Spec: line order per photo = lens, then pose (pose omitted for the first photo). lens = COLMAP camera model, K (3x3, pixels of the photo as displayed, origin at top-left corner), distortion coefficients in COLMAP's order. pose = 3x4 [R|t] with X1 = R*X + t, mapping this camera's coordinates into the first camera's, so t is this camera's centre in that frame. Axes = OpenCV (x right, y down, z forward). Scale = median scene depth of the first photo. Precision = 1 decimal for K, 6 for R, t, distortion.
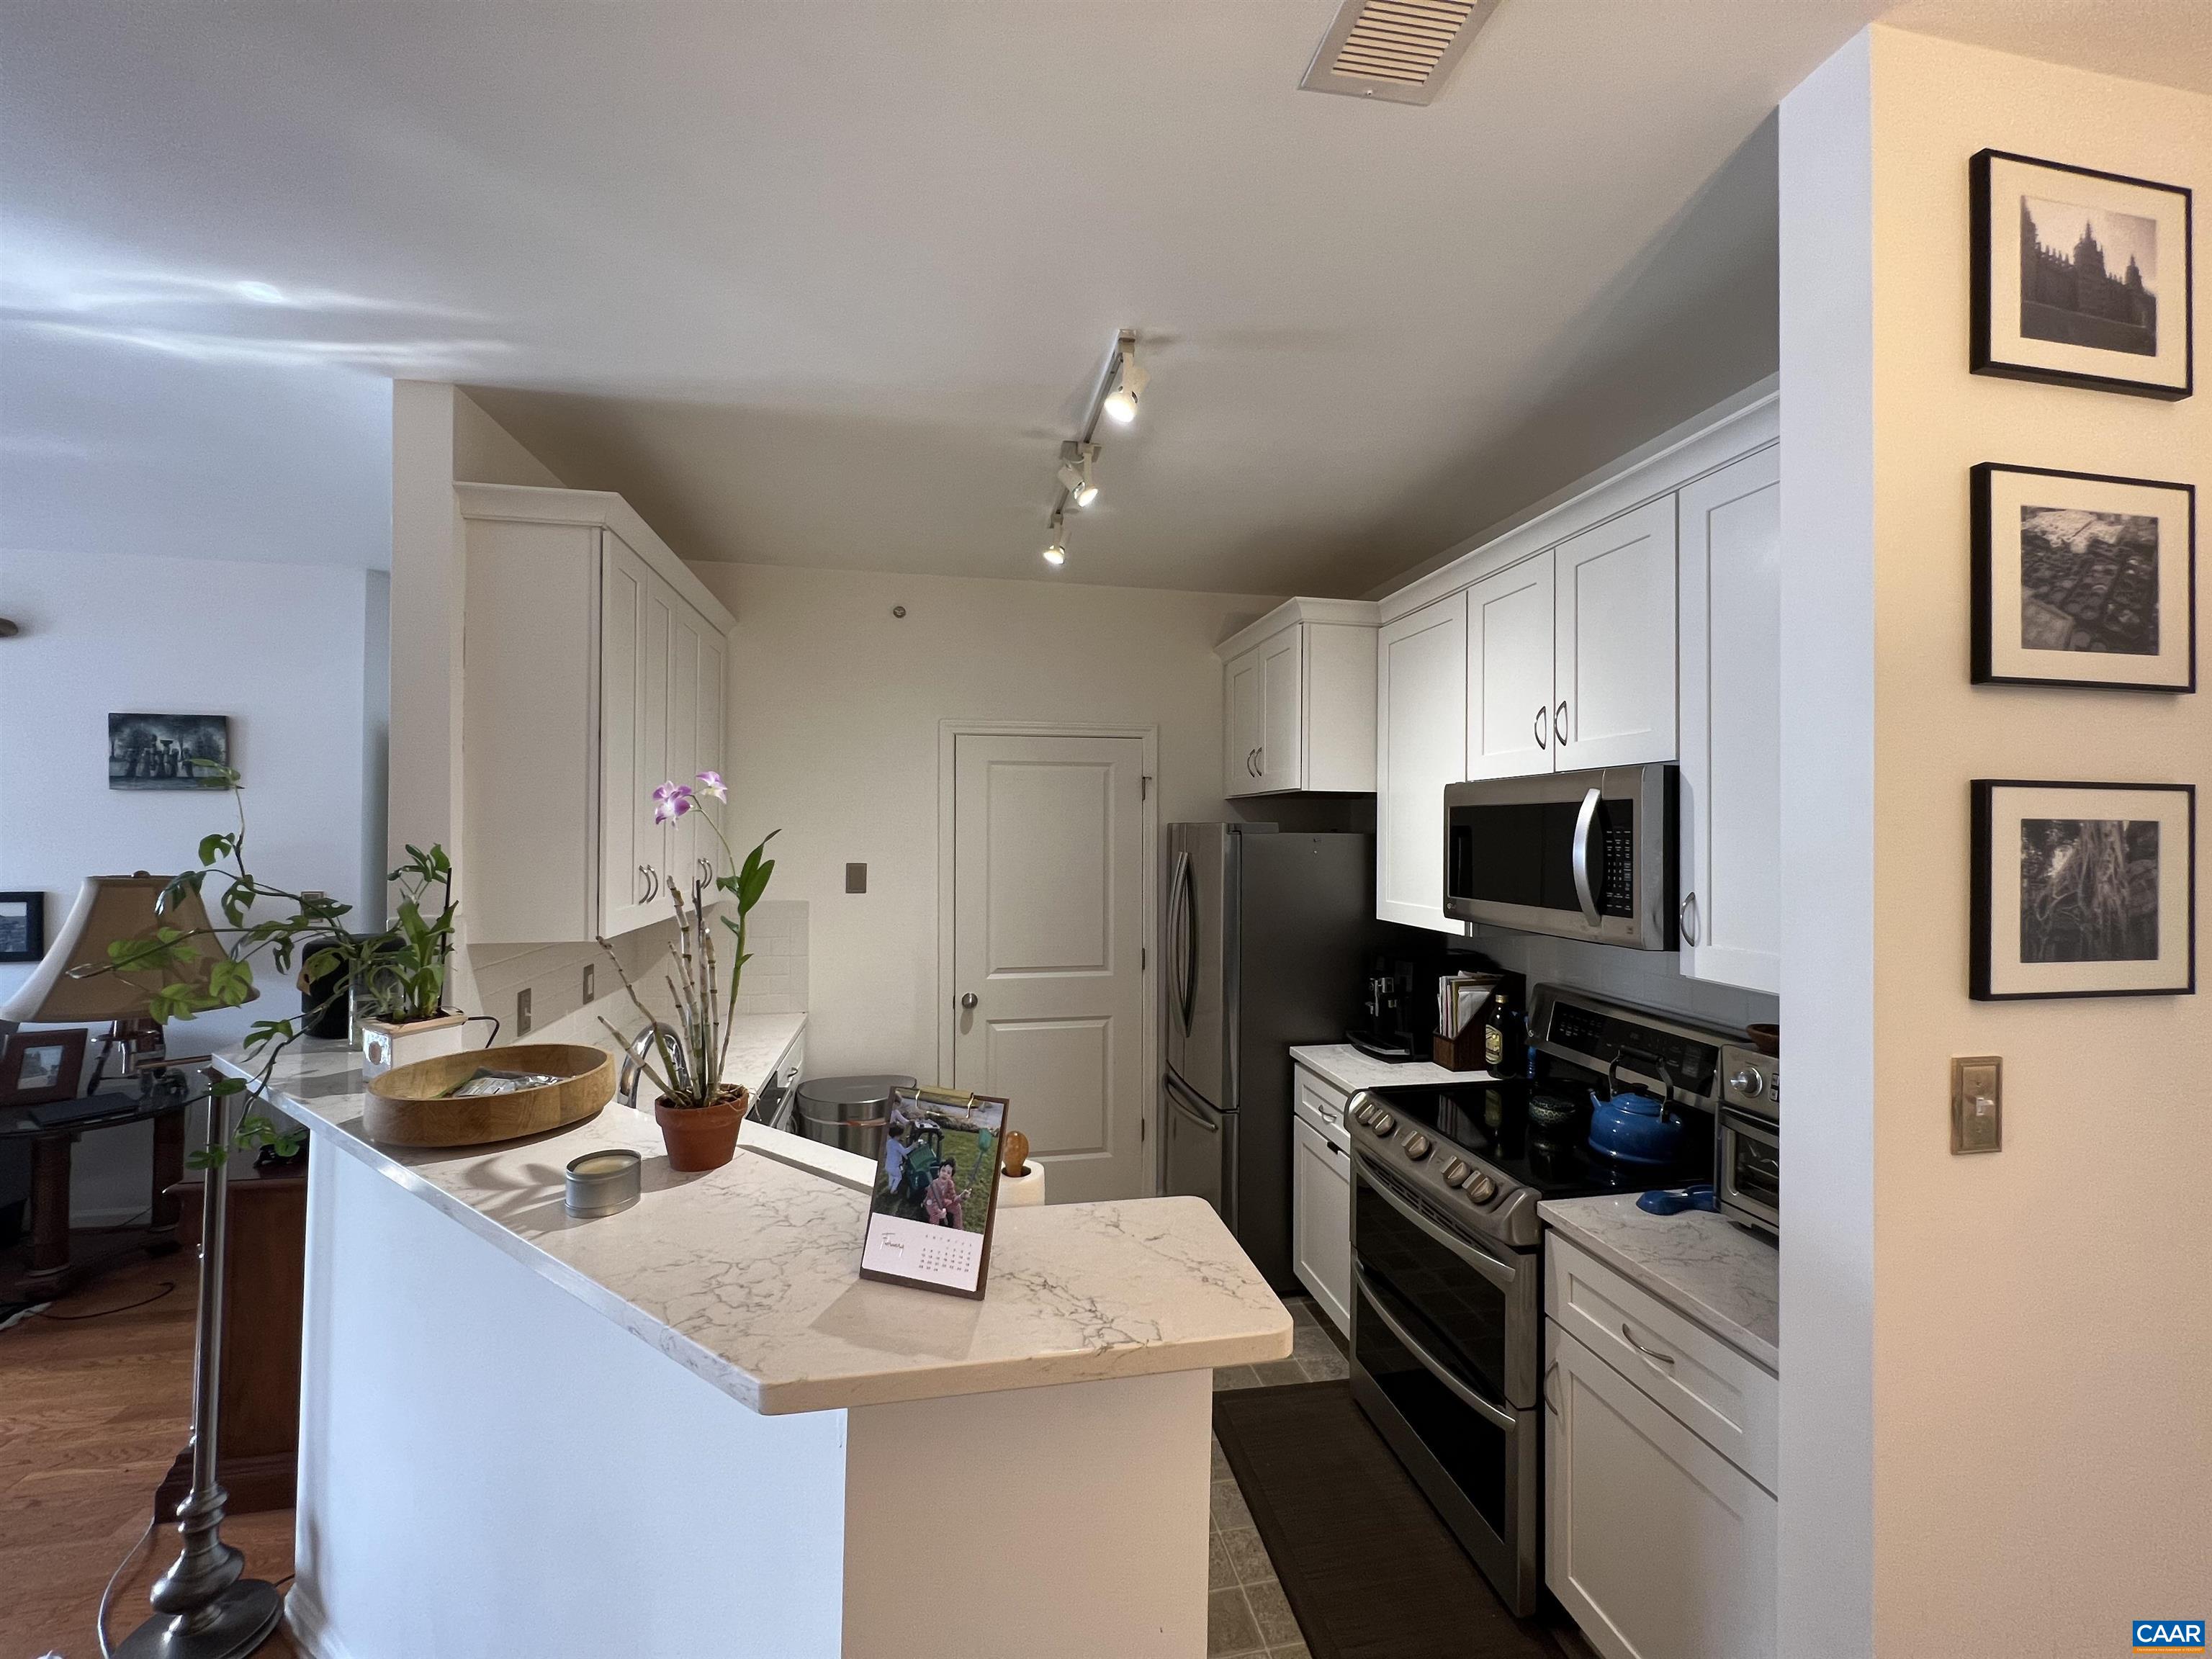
lens RADIAL K [[886.3, 0, 1101.4], [0, 886.3, 822.8], [0, 0, 1]] dist [-0.000306, 0.000009]
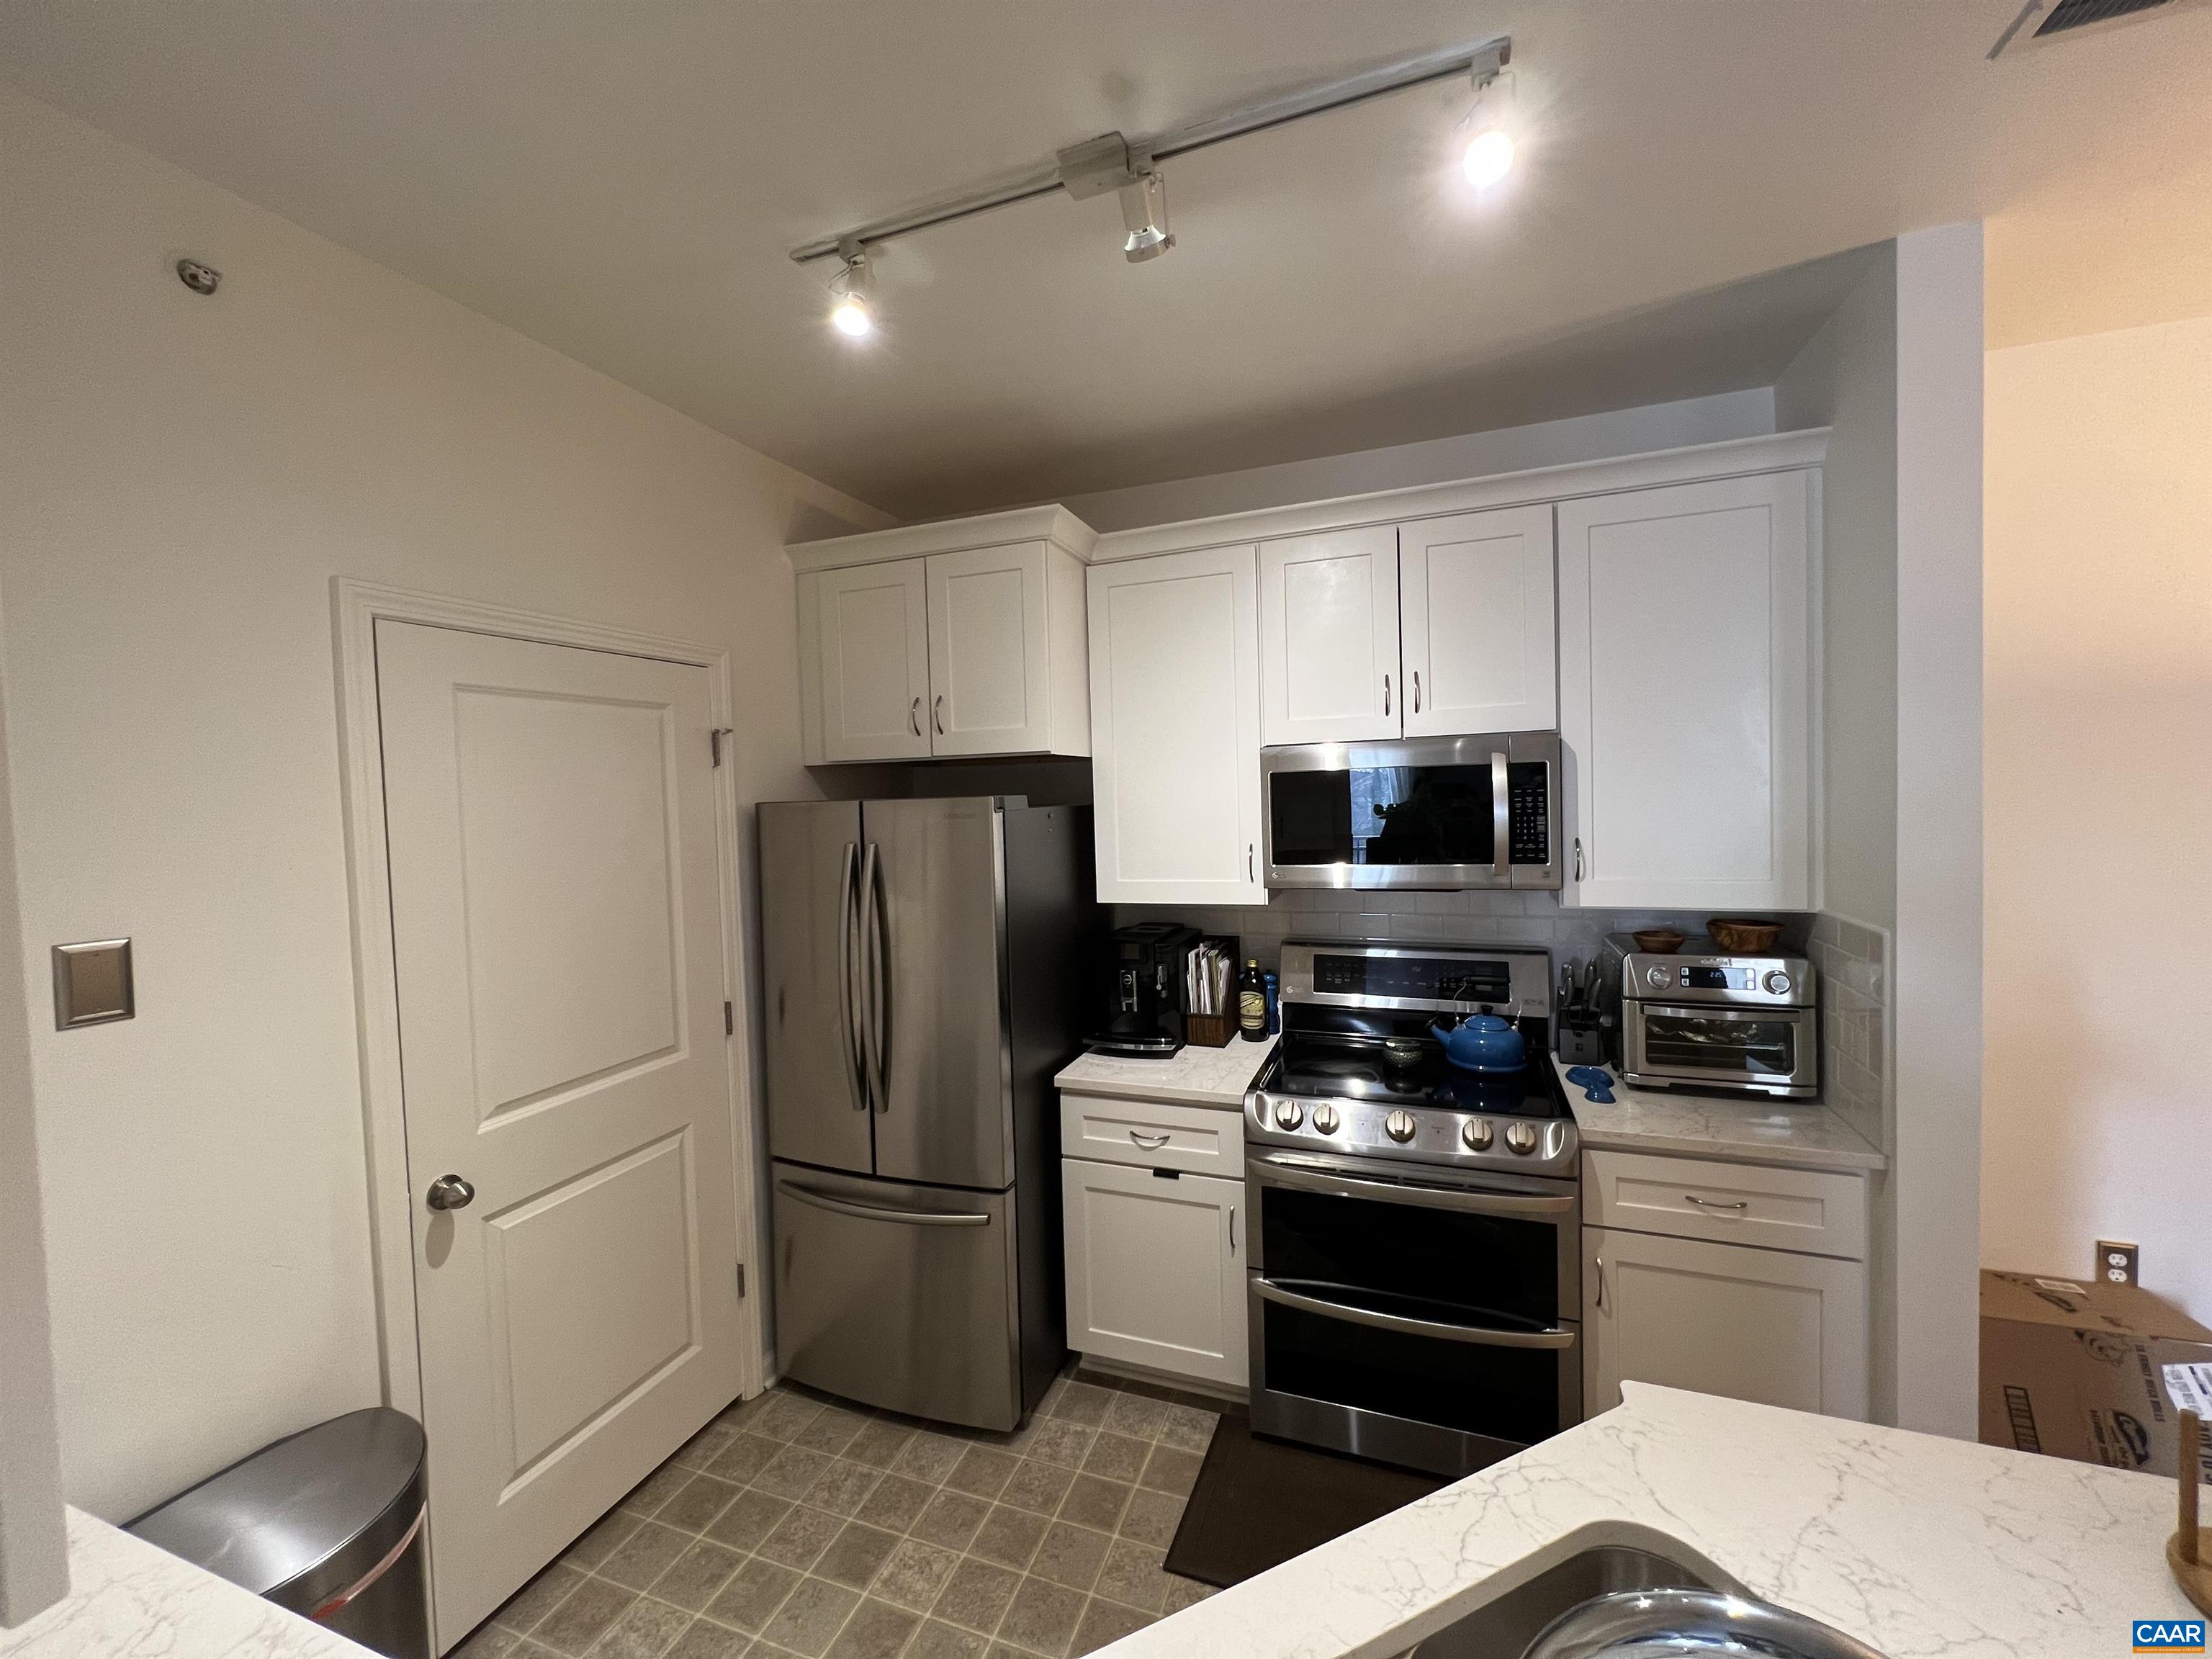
lens RADIAL K [[886.3, 0, 1101.4], [0, 886.3, 822.8], [0, 0, 1]] dist [-0.000306, 0.000009]
pose [[0.519216, -0.051686, 0.853079, -0.589175], [0.026474, 0.998663, 0.044394, -0.011686], [-0.854233, -0.000466, 0.519891, 0.749353]]
